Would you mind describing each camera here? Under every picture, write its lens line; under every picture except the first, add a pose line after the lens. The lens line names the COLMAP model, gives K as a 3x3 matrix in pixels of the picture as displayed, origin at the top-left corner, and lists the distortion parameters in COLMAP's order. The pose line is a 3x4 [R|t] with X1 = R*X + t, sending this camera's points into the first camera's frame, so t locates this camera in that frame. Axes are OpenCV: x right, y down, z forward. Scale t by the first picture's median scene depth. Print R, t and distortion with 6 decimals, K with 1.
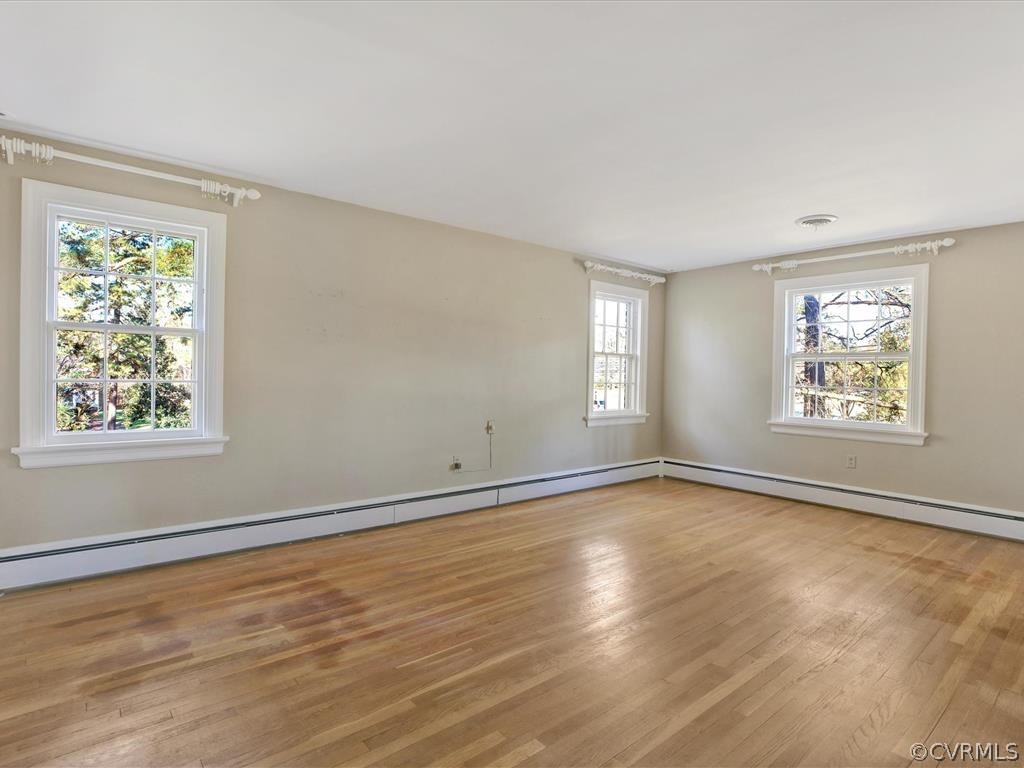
lens RADIAL K [[546.9, 0, 512.8], [0, 546.9, 390.6], [0, 0, 1]] dist [-0.000262, -0.000357]
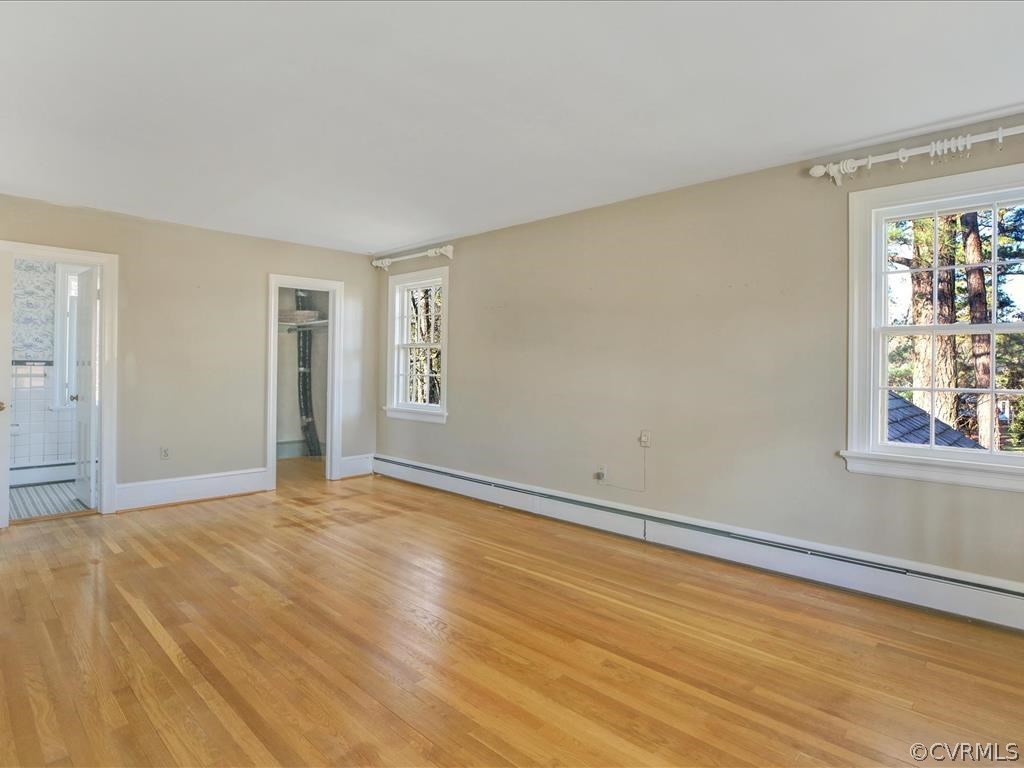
lens RADIAL K [[555.0, 0, 512.0], [0, 555.0, 384.0], [0, 0, 1]] dist [-0.049607, -0.000356]
pose [[0.117908, 0.003714, -0.993018, 0.877785], [-0.048610, 0.998816, -0.002036, -0.000246], [0.991834, 0.048511, 0.117949, 0.869077]]
